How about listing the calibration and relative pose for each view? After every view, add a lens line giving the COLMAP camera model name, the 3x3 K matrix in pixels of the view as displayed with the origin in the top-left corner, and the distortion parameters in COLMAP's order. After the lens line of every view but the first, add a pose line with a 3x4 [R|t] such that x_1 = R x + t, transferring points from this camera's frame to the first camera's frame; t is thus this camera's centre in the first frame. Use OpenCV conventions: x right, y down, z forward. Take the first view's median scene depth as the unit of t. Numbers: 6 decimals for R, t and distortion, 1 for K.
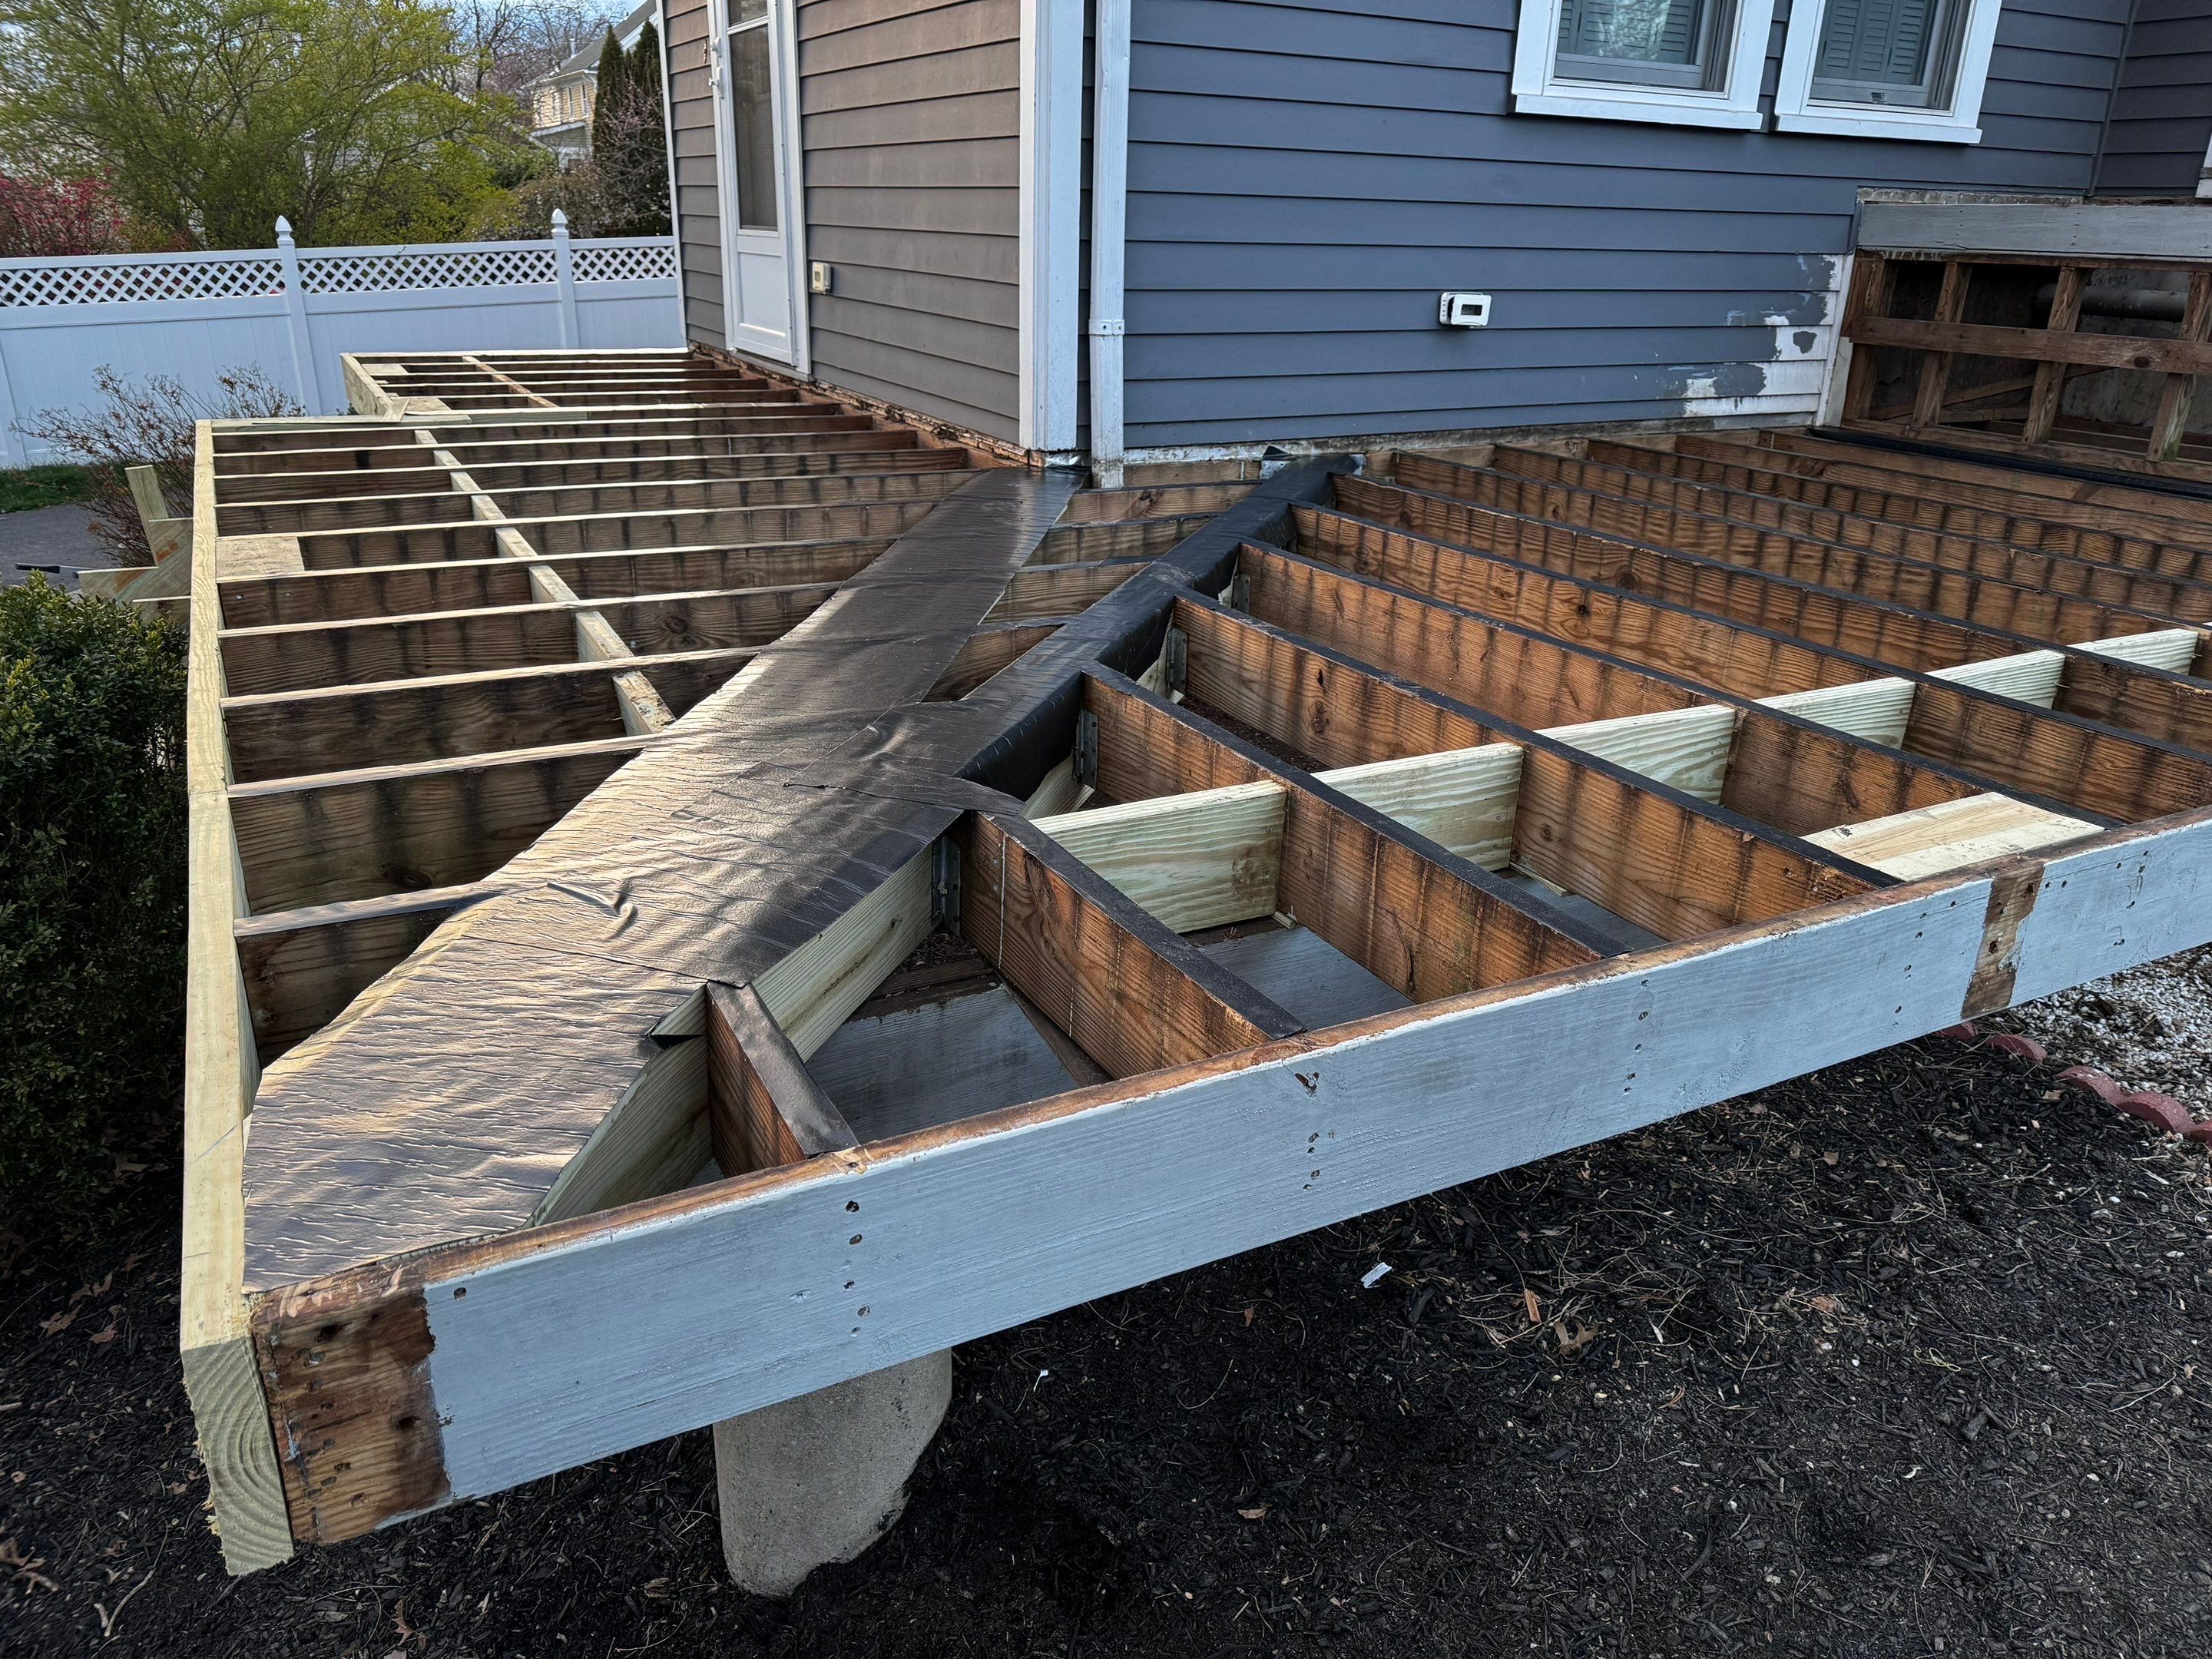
lens RADIAL K [[1563.8, 0, 1120.9], [0, 1563.8, 826.2], [0, 0, 1]] dist [0.007587, -0.014157]
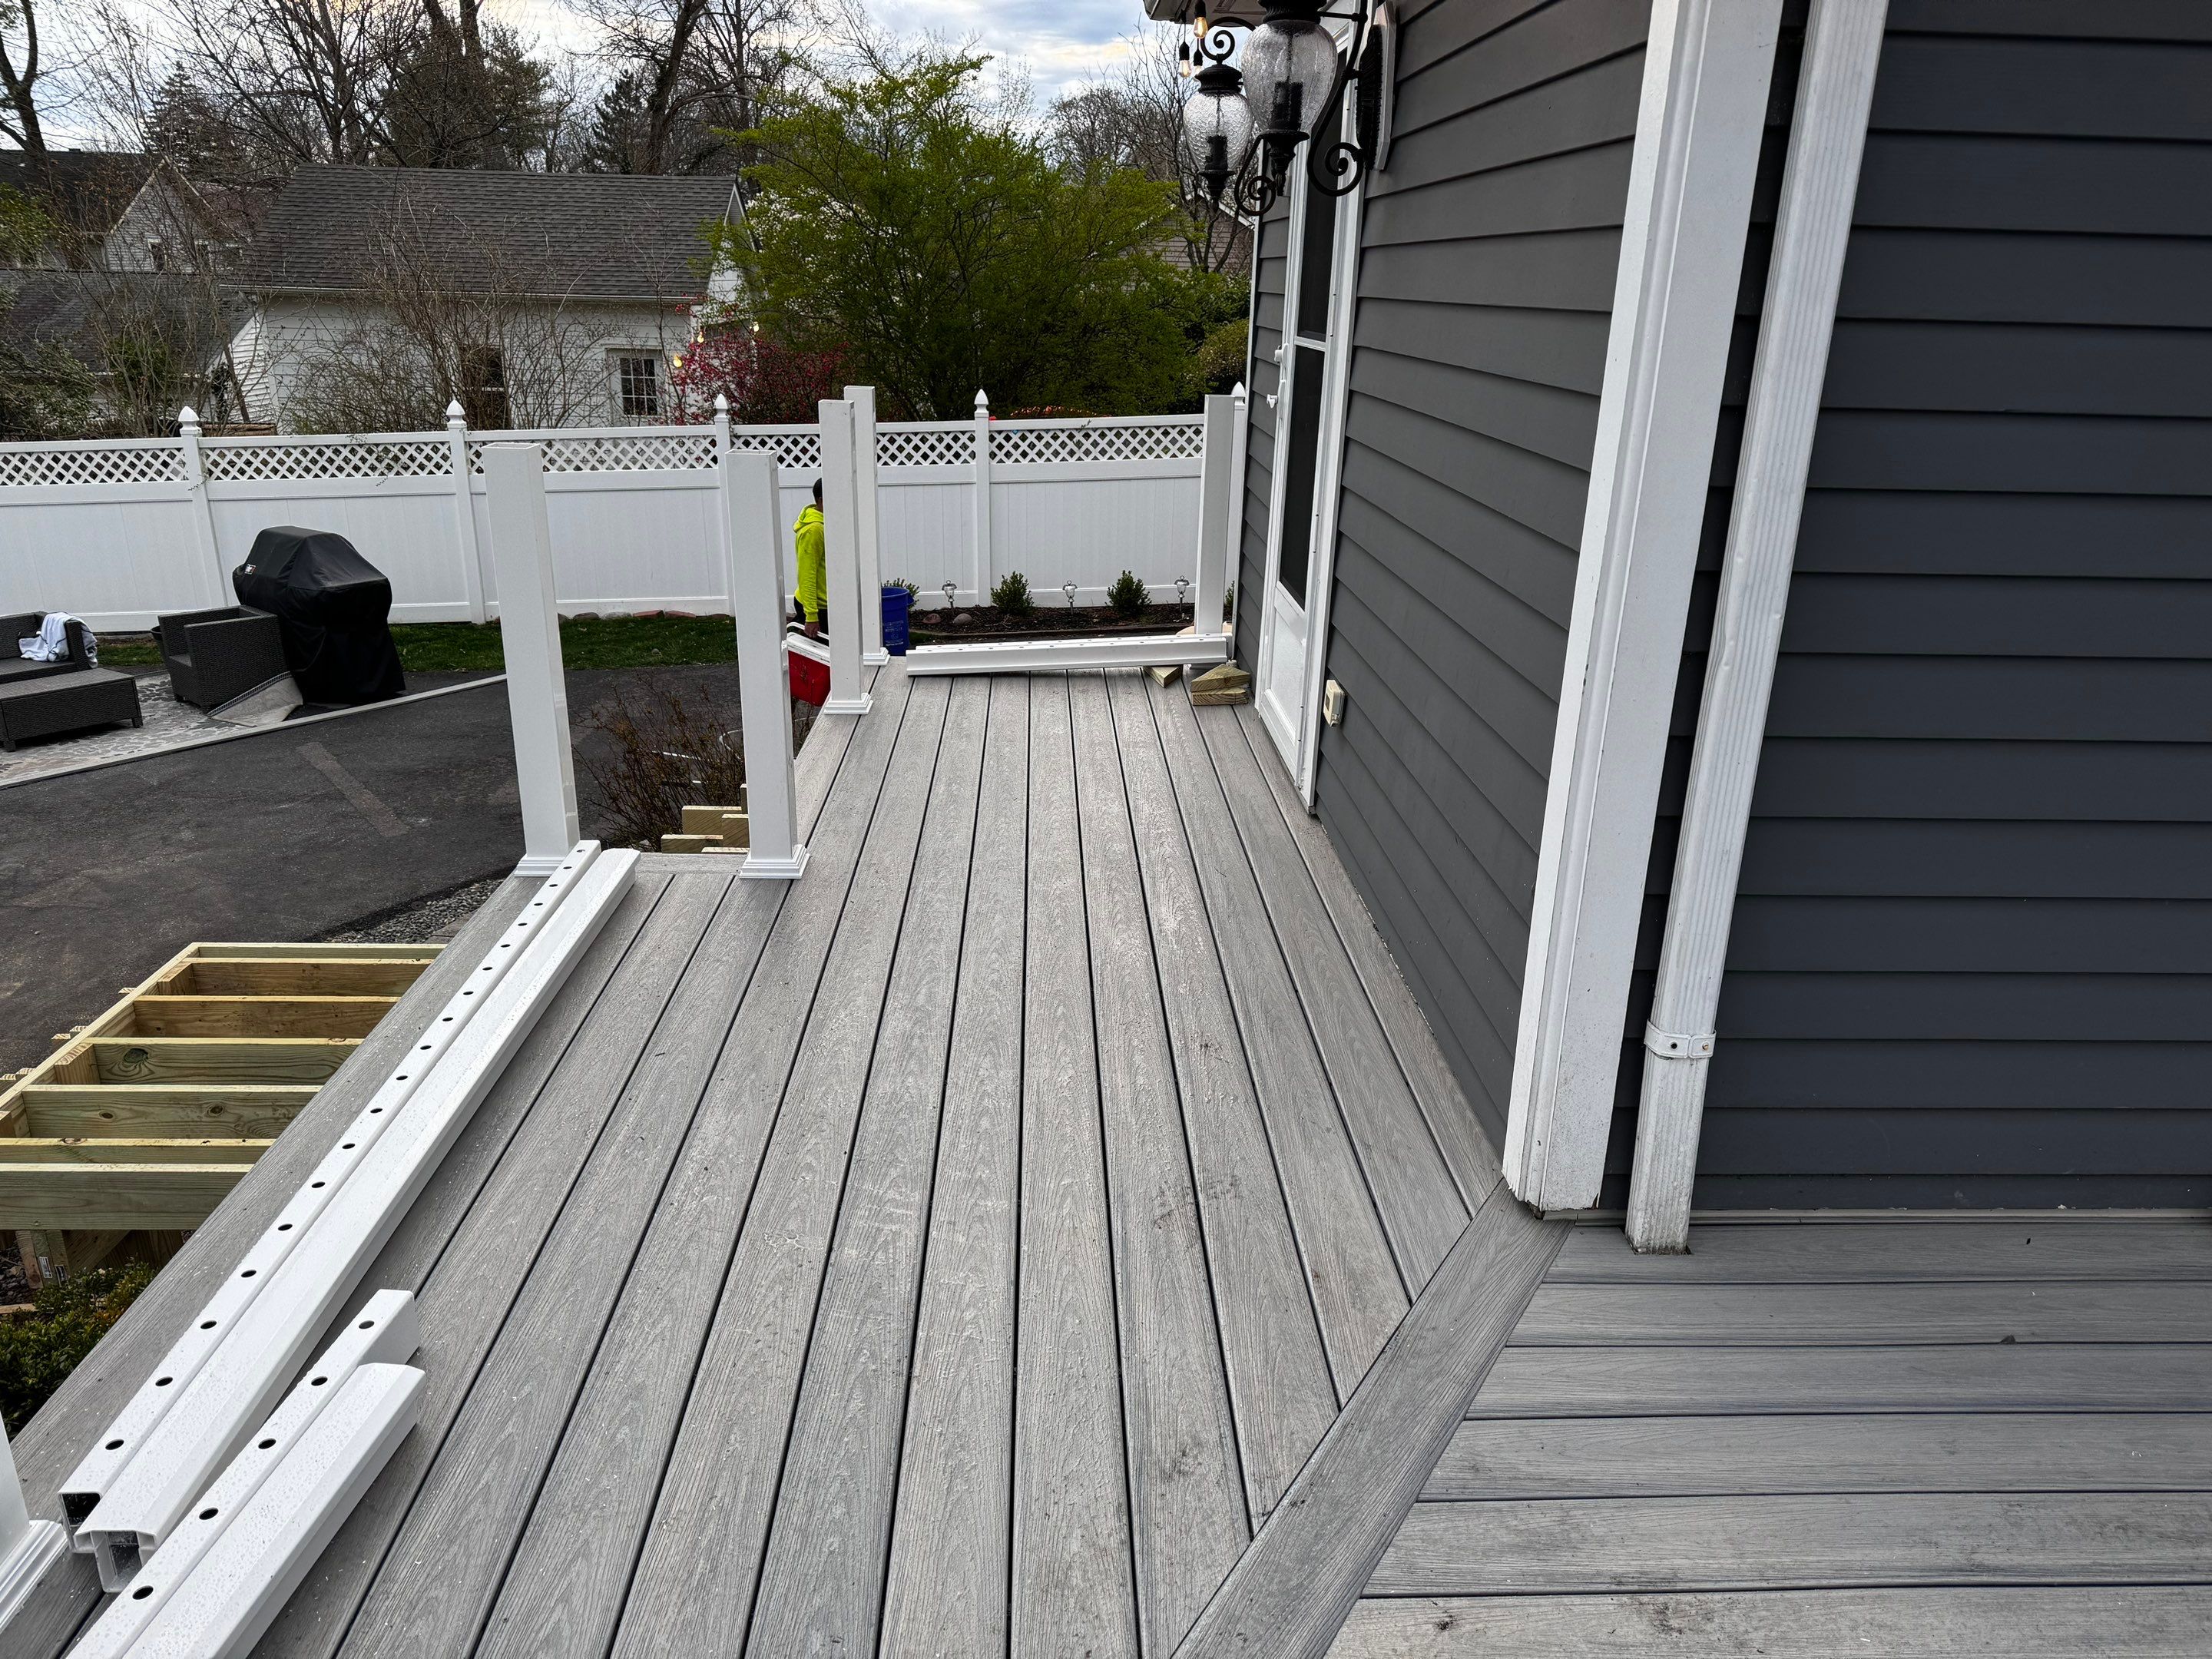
lens RADIAL K [[1563.8, 0, 1106.8], [0, 1563.8, 838.3], [0, 0, 1]] dist [0.007587, -0.014157]
pose [[0.899282, 0.143055, -0.413313, 0.021418], [-0.162342, 0.986665, -0.011720, -0.269124], [0.406125, 0.077637, 0.910514, 0.312107]]
